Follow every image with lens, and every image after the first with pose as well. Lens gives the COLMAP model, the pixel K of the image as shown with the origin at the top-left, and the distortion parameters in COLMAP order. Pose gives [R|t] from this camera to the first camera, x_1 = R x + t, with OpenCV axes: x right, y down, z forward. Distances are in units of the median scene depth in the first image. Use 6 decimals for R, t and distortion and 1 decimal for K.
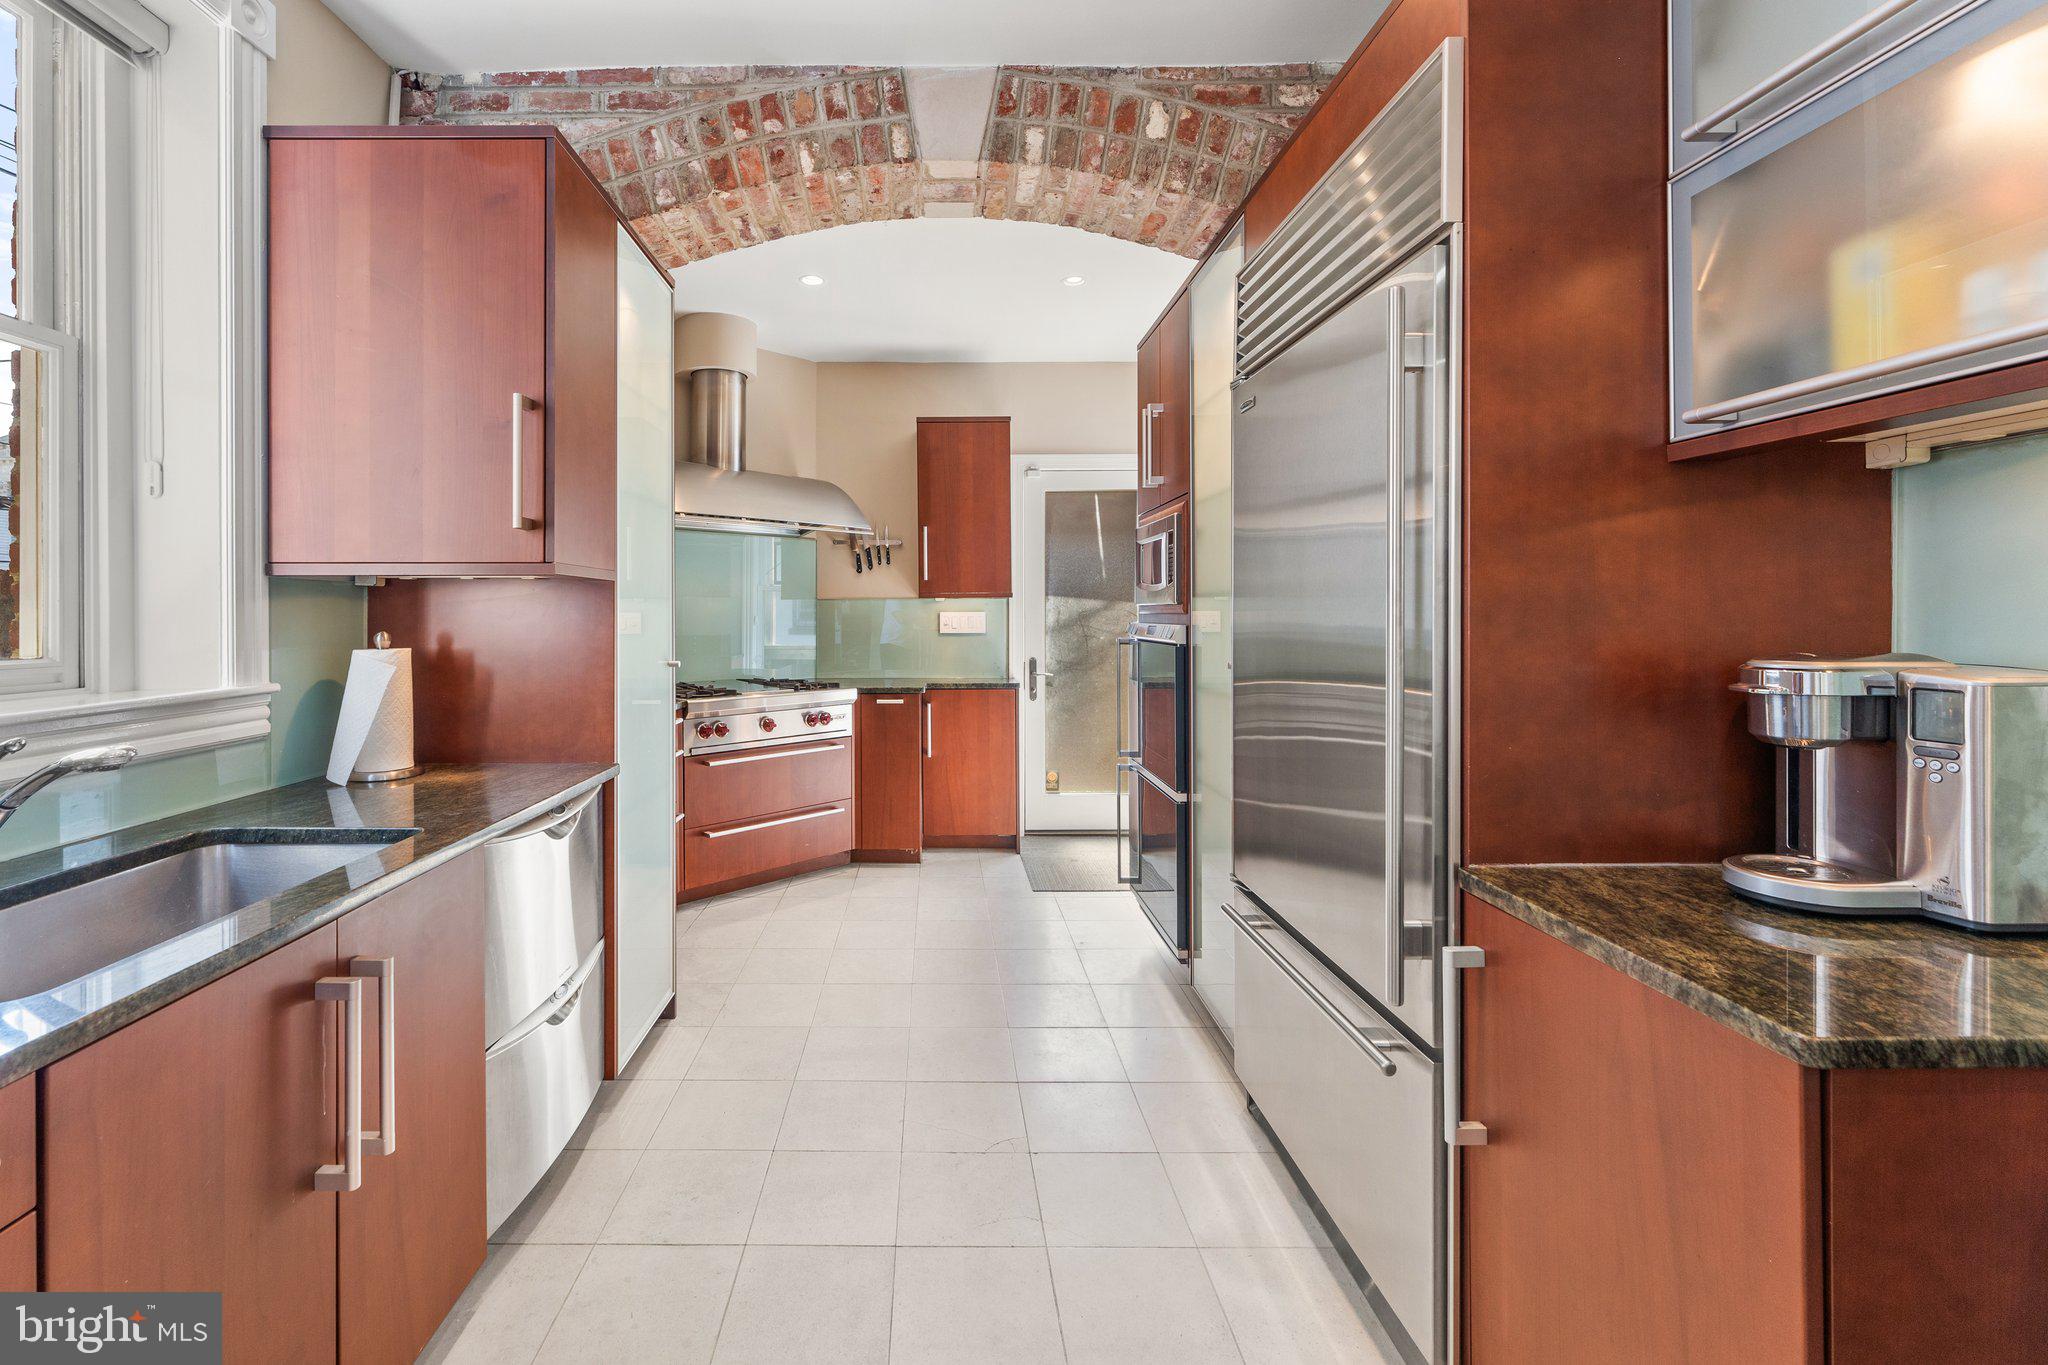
lens RADIAL K [[863.0, 0, 918.0], [0, 863.0, 608.1], [0, 0, 1]] dist [-0.001728, -0.000139]
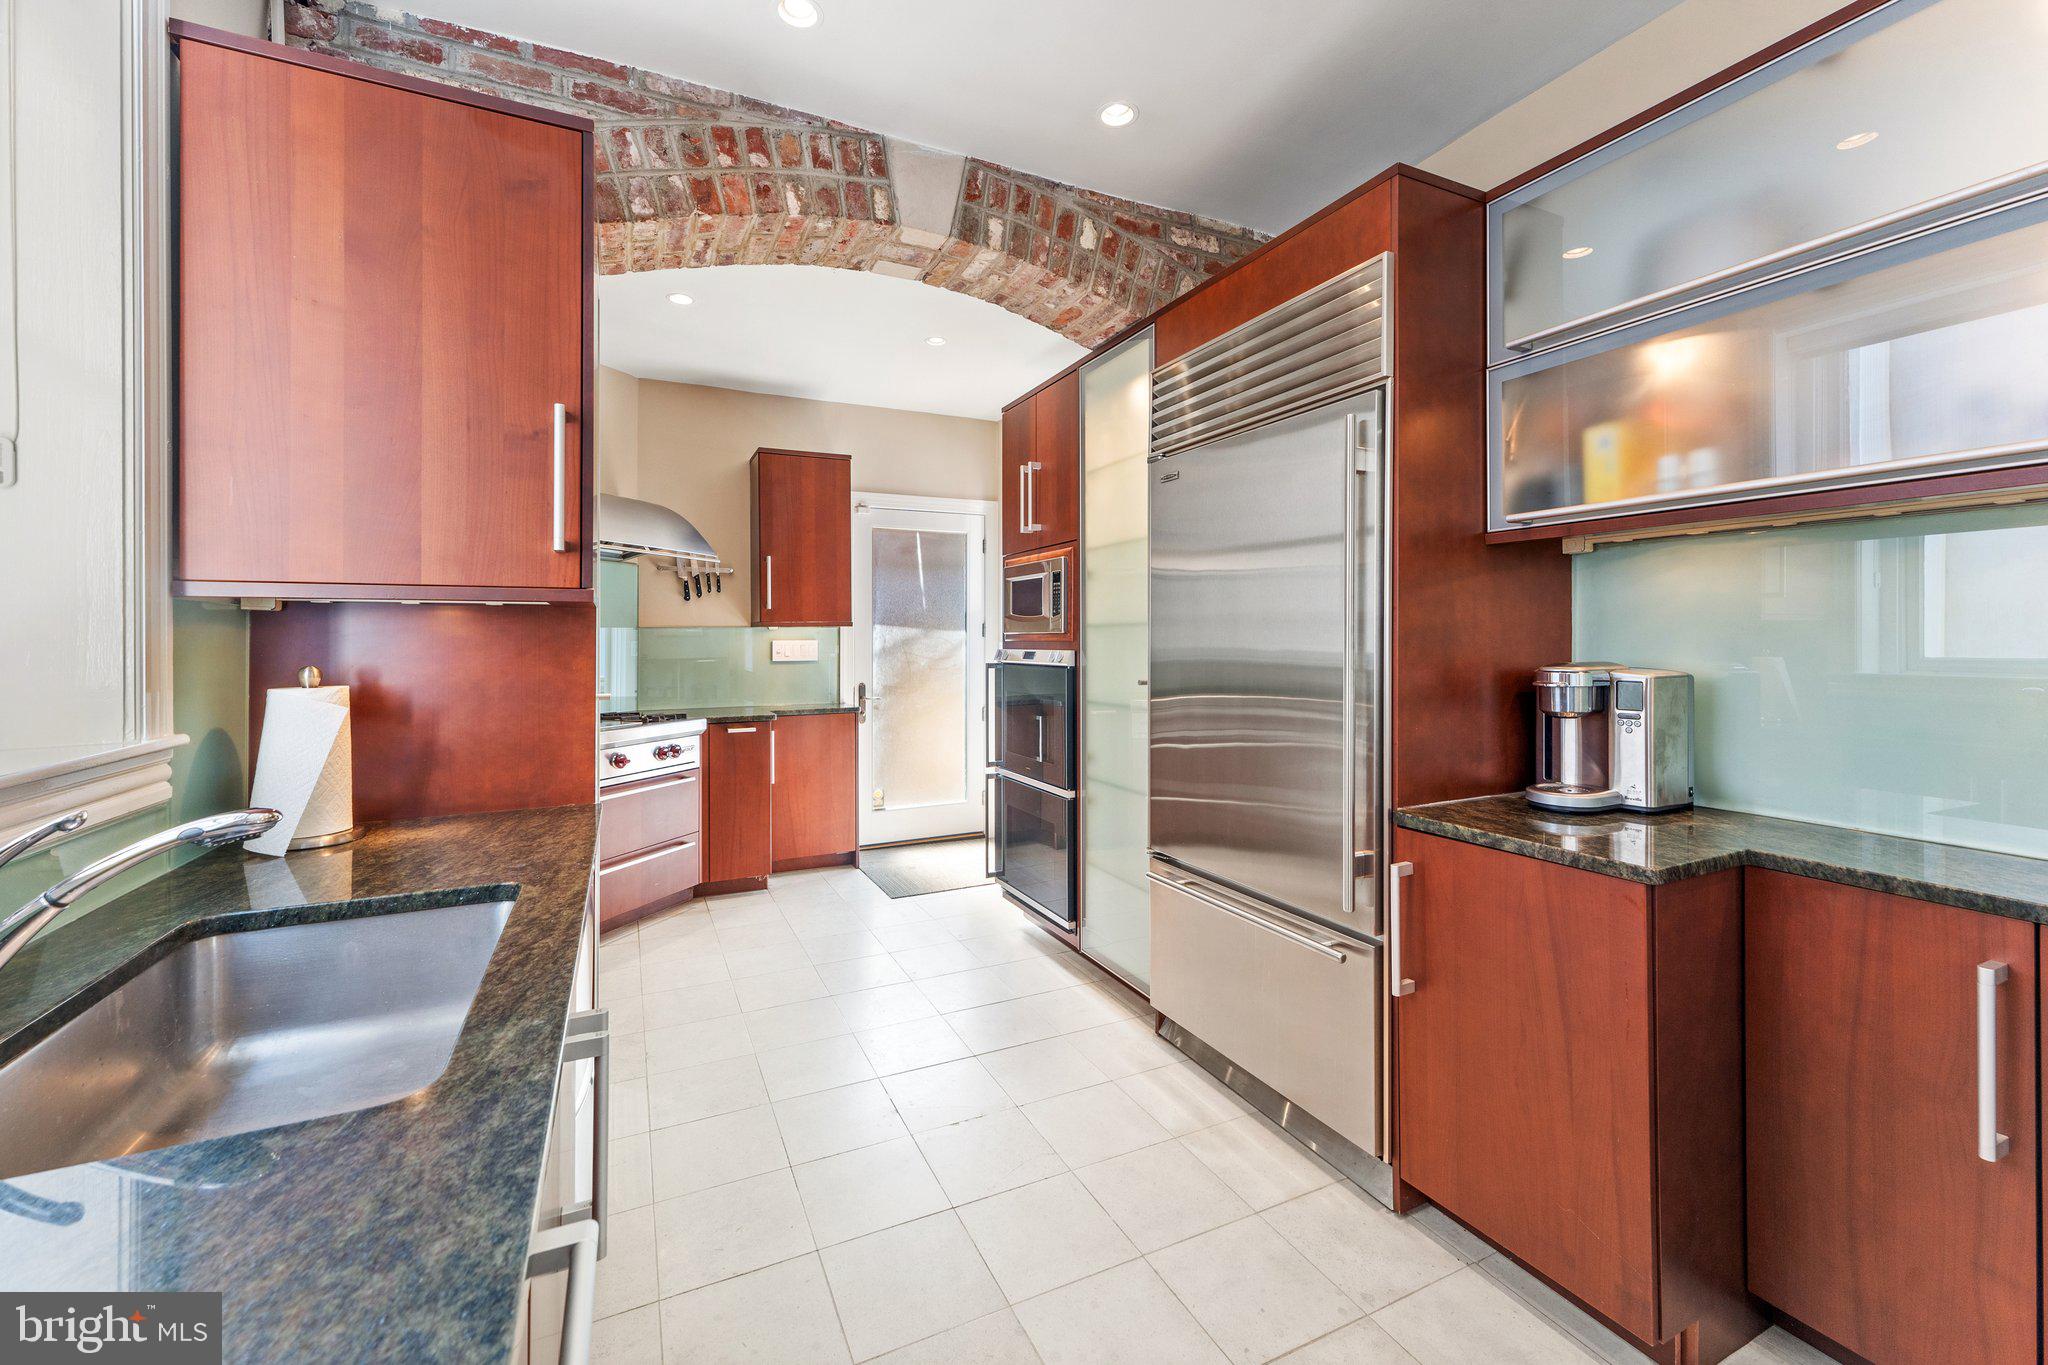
lens RADIAL K [[831.7, 0, 1009.4], [0, 831.7, 633.8], [0, 0, 1]] dist [0.005505, 0.000191]
pose [[0.901807, -0.000364, 0.432139, -0.325213], [0.001513, 0.999996, -0.002315, -0.001301], [-0.432136, 0.002742, 0.901804, -0.005902]]
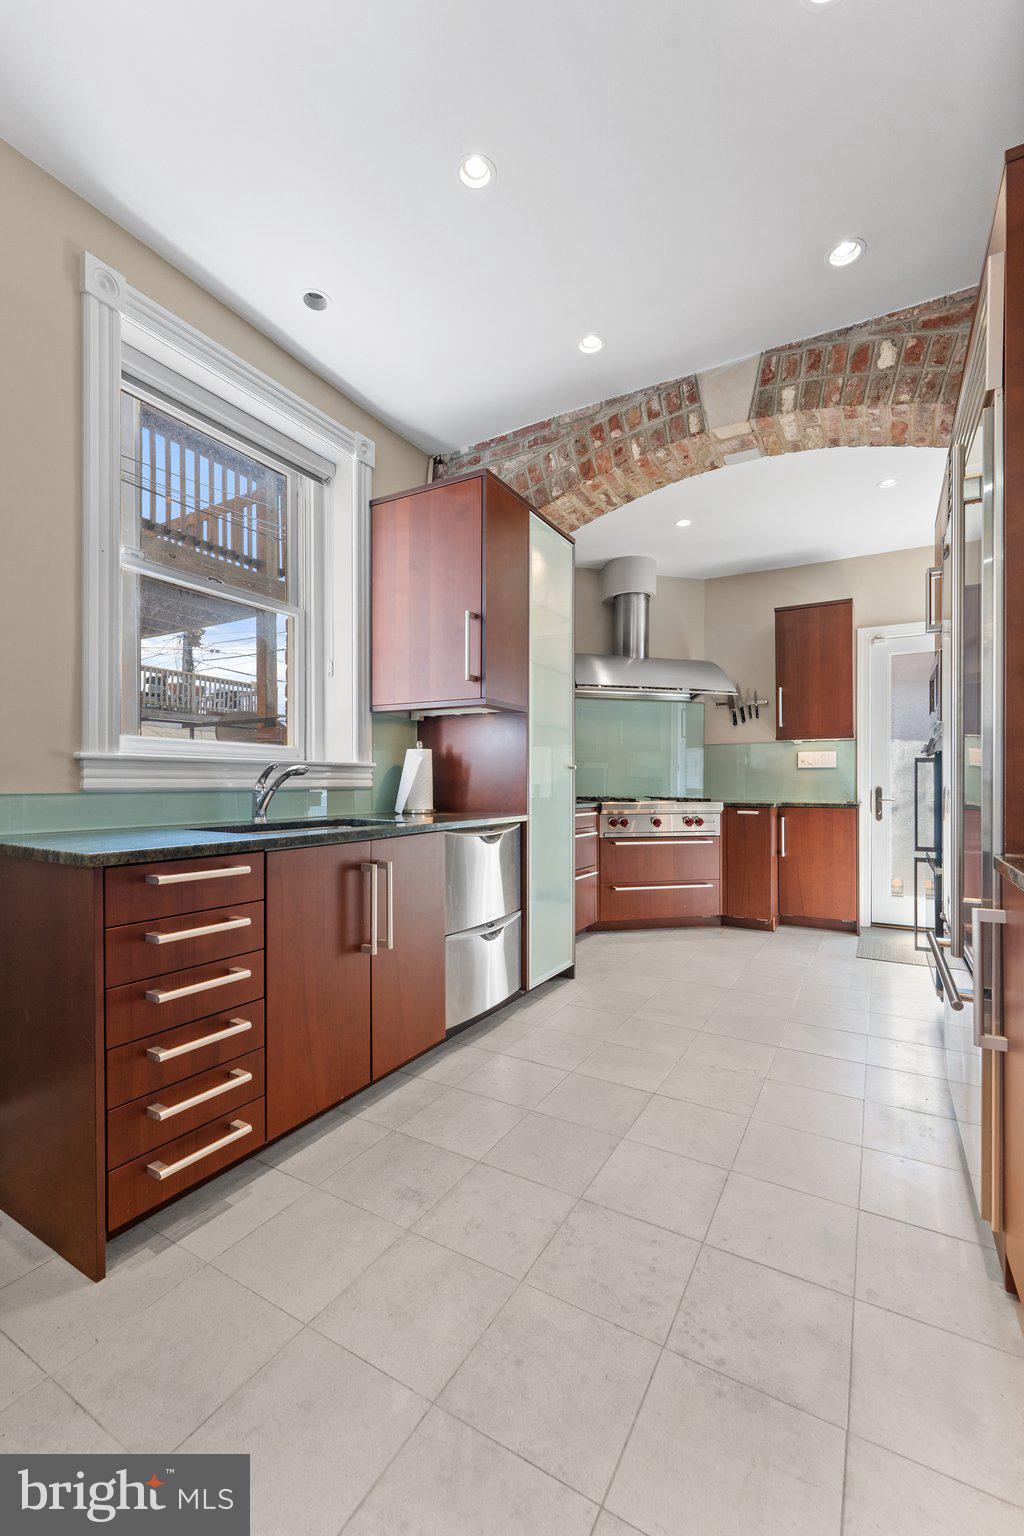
lens RADIAL K [[621.6, 0, 508.8], [0, 621.6, 778.4], [0, 0, 1]] dist [0.000043, -0.000161]
pose [[0.871550, 0.005445, -0.490276, 0.239808], [-0.003961, 0.999984, 0.004064, 0.096745], [0.490290, -0.001600, 0.871558, -0.139039]]
